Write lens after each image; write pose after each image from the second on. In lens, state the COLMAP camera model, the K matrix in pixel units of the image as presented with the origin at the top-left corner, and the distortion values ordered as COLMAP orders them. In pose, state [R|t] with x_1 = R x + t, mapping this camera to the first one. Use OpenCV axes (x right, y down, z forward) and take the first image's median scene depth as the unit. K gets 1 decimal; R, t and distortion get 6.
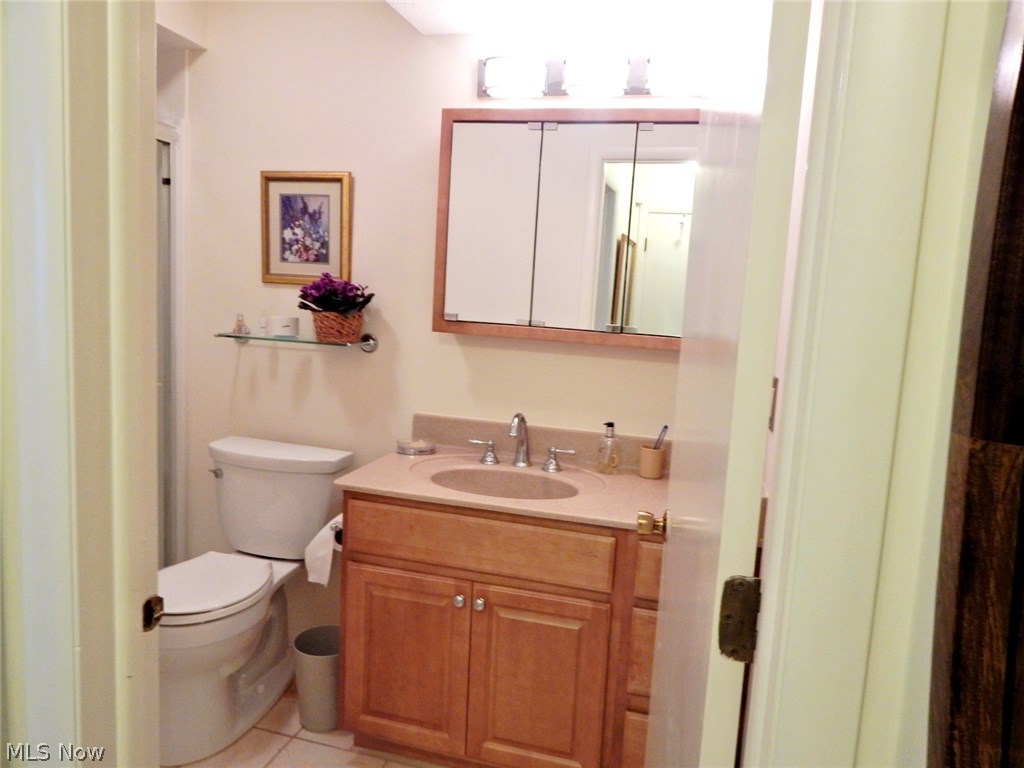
lens RADIAL K [[750.9, 0, 512.0], [0, 750.9, 384.0], [0, 0, 1]] dist [0.071883, -0.002283]
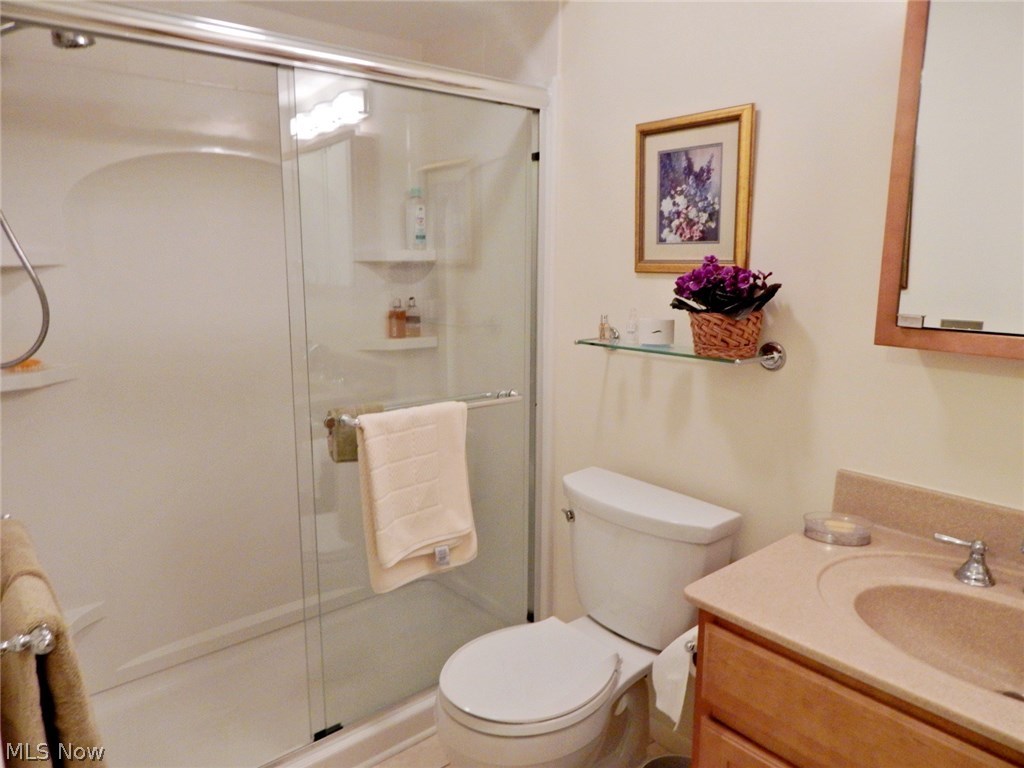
lens RADIAL K [[714.2, 0, 512.0], [0, 714.2, 384.0], [0, 0, 1]] dist [-0.001192, -0.006988]
pose [[0.823768, 0.050381, -0.564685, -0.020063], [-0.027680, 0.998430, 0.048701, -0.055444], [0.566252, -0.024488, 0.823869, 0.346211]]
